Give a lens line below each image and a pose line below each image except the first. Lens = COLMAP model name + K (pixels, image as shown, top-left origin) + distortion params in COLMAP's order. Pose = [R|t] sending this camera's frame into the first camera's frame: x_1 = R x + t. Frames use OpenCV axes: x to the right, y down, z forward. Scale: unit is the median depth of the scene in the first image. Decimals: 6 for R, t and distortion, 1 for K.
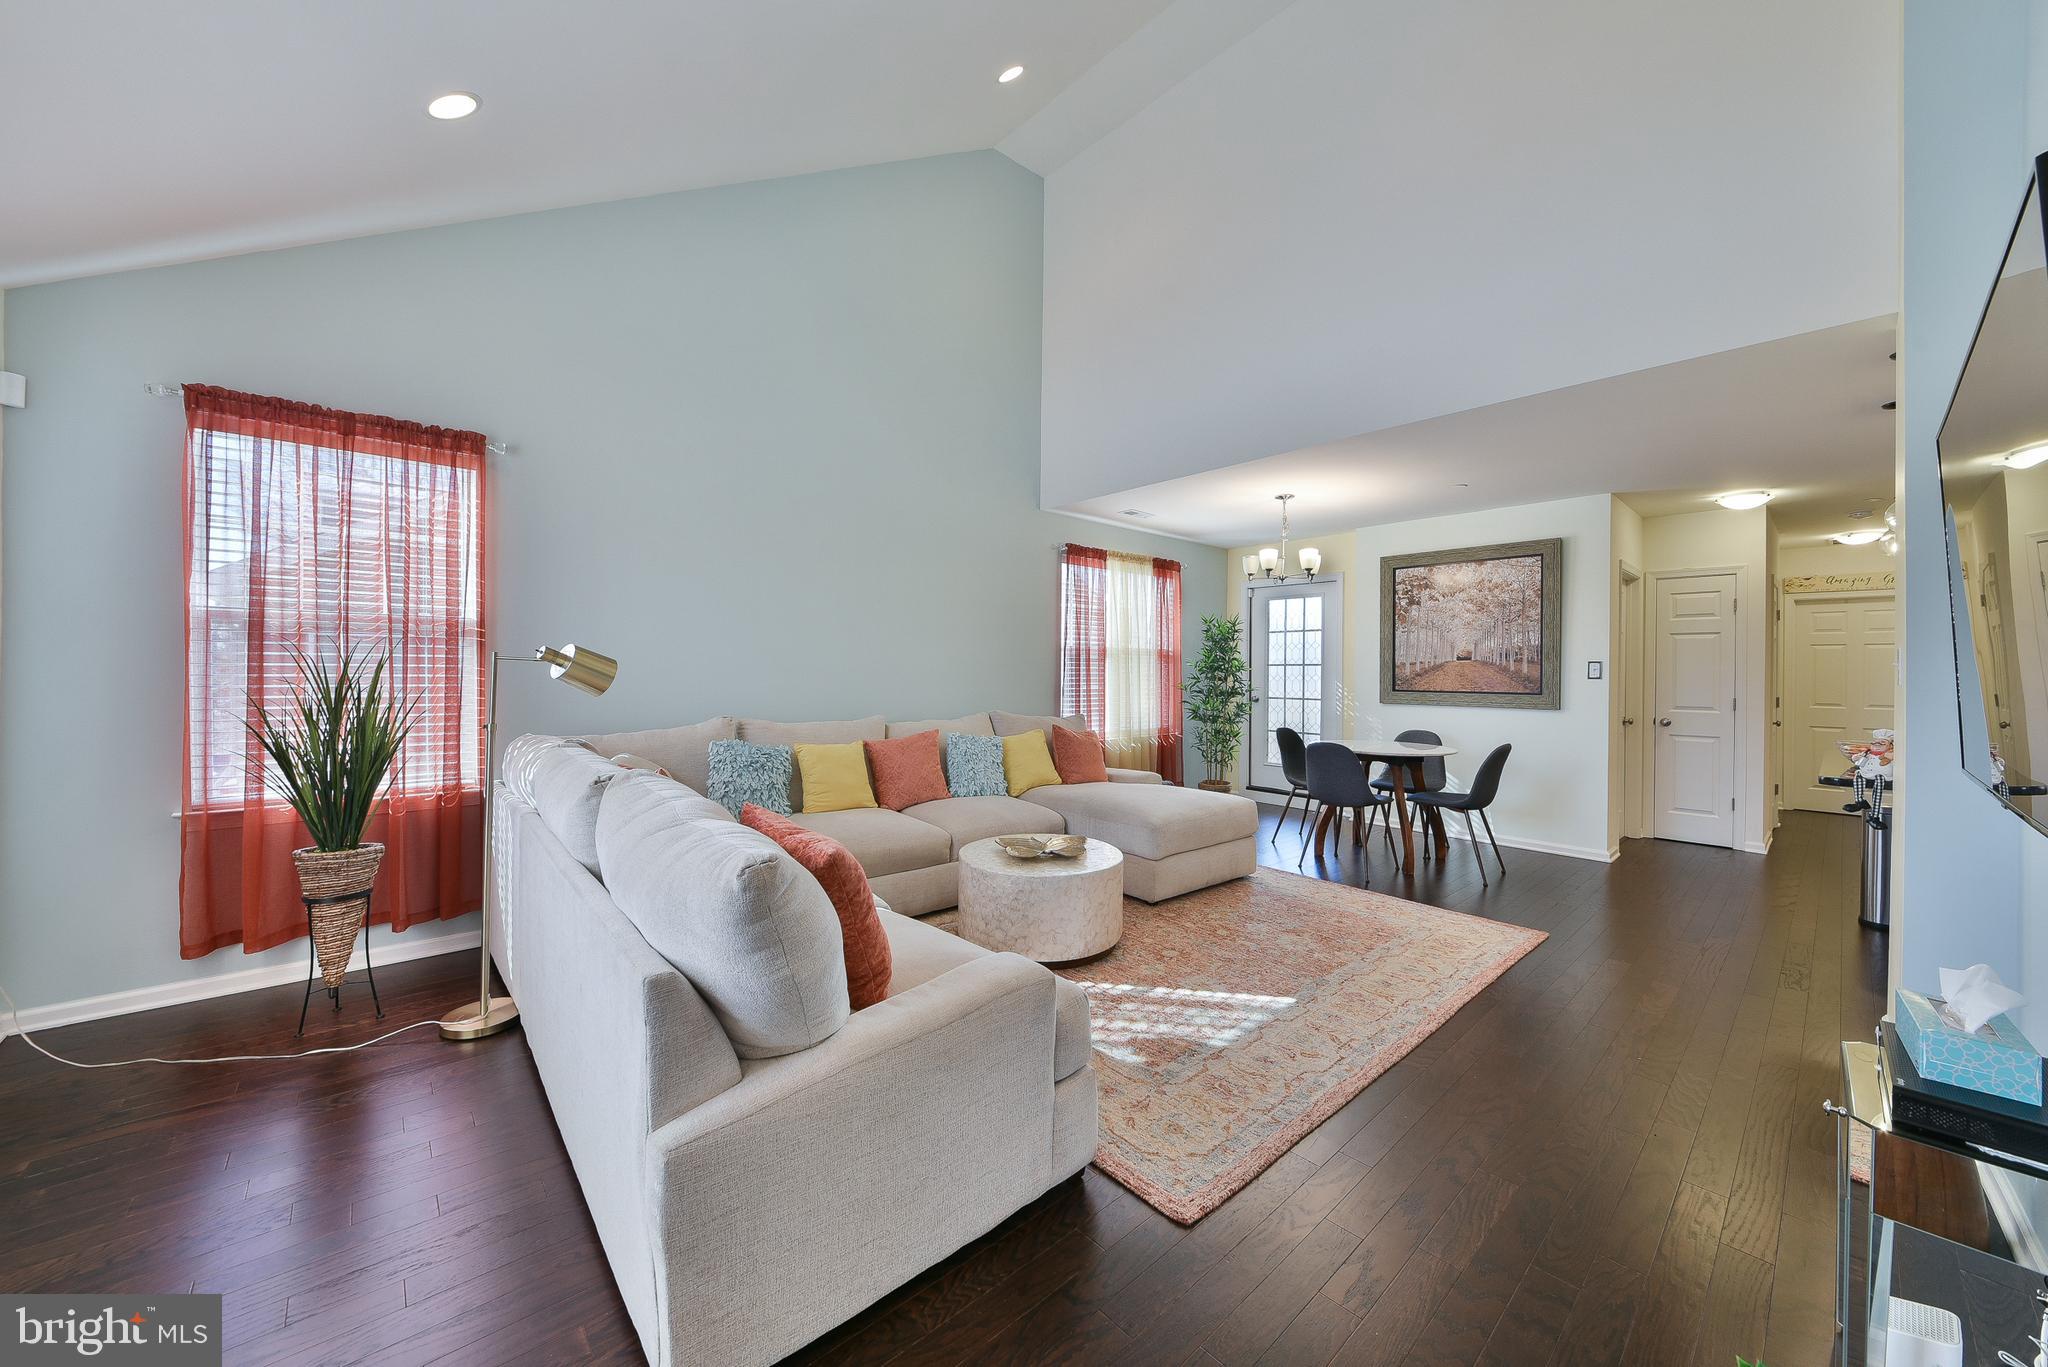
lens RADIAL K [[713.6, 0, 1007.6], [0, 713.6, 669.6], [0, 0, 1]] dist [0.017402, -0.000042]
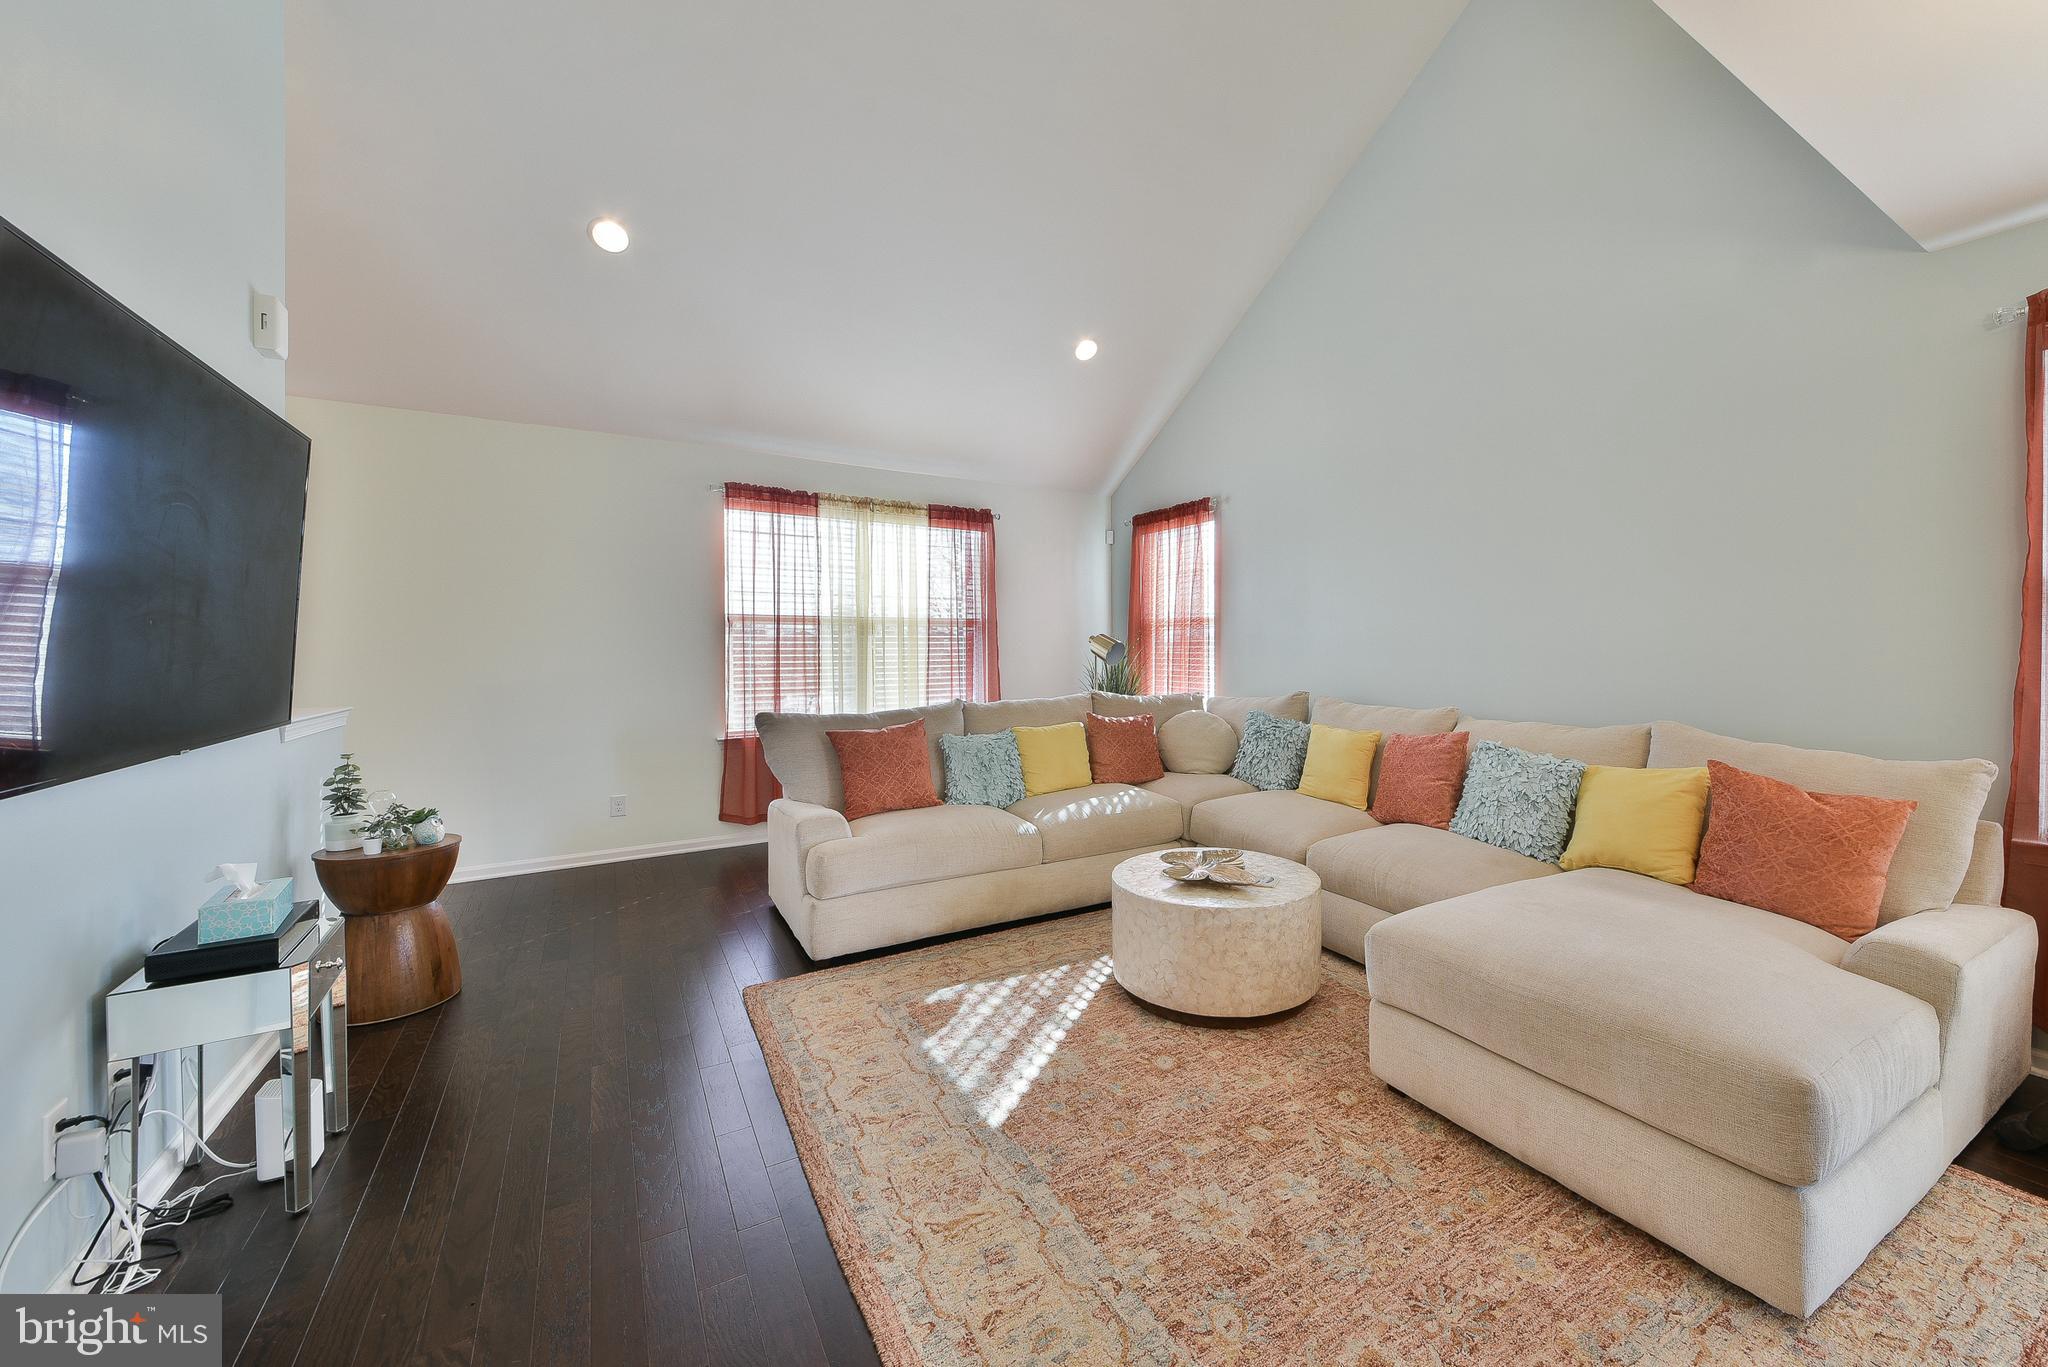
lens RADIAL K [[761.5, 0, 1101.9], [0, 761.5, 659.8], [0, 0, 1]] dist [-0.000200, -0.000092]
pose [[-0.137172, 0.009324, -0.990503, 0.585821], [-0.002021, 0.999951, 0.009693, 0.008306], [0.990545, 0.003331, -0.137147, 0.646687]]
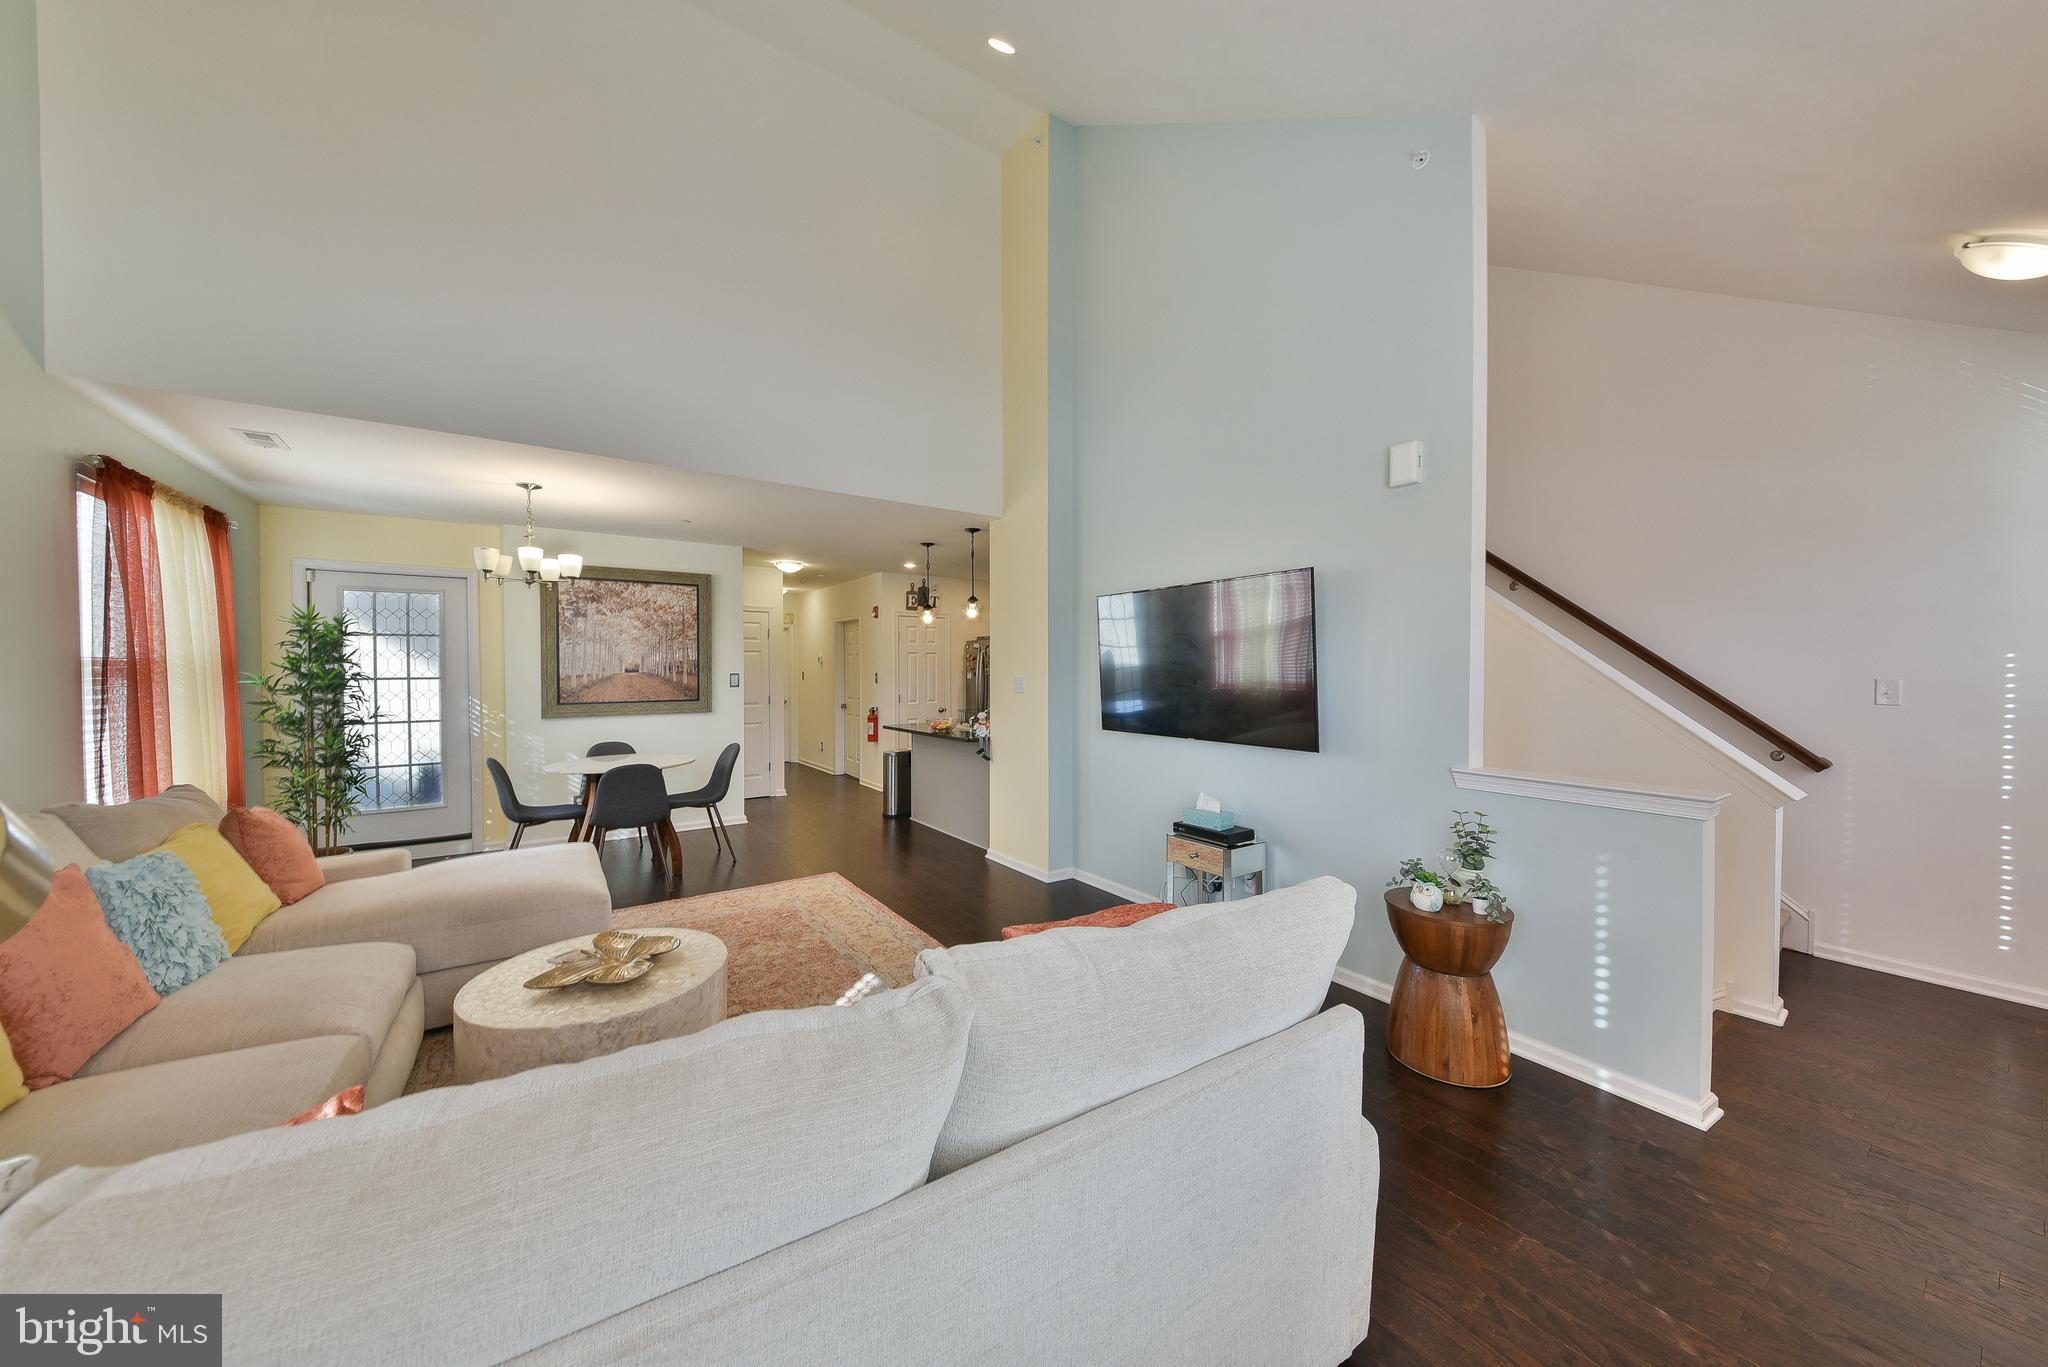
lens RADIAL K [[713.6, 0, 1007.6], [0, 713.6, 669.6], [0, 0, 1]] dist [0.017402, -0.000042]
pose [[0.114664, -0.014310, 0.993301, -0.399831], [0.004825, 0.999892, 0.013848, -0.032054], [-0.993393, 0.003205, 0.114720, 0.339454]]
